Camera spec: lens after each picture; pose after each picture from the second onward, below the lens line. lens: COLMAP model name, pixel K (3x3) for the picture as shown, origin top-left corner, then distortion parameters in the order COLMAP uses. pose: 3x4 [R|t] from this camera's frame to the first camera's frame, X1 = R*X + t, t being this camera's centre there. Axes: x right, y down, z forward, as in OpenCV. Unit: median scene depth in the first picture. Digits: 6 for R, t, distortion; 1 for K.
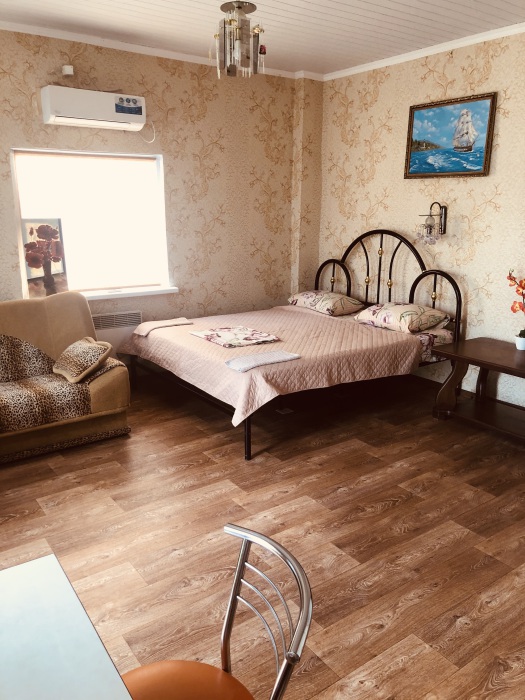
lens RADIAL K [[573.5, 0, 263.5], [0, 573.5, 346.1], [0, 0, 1]] dist [0.032206, -0.029098]
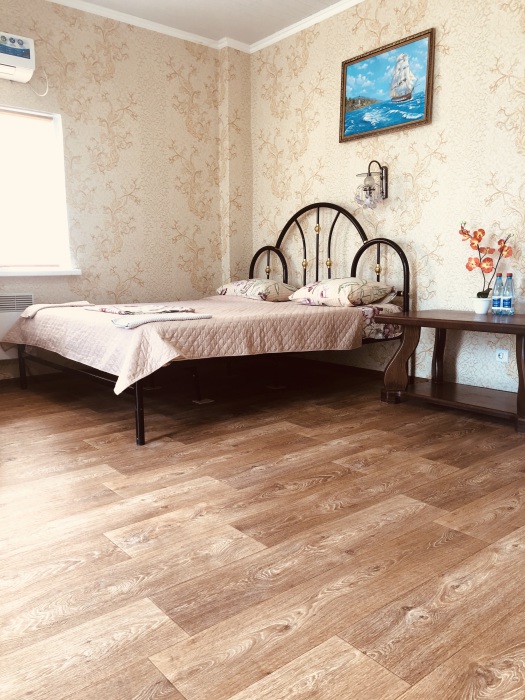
lens RADIAL K [[573.5, 0, 261.8], [0, 573.5, 347.4], [0, 0, 1]] dist [0.032206, -0.029098]
pose [[0.997962, -0.019425, 0.060779, 0.074227], [0.025762, 0.994109, -0.105282, 0.128074], [-0.058376, 0.106633, 0.992583, 0.183702]]
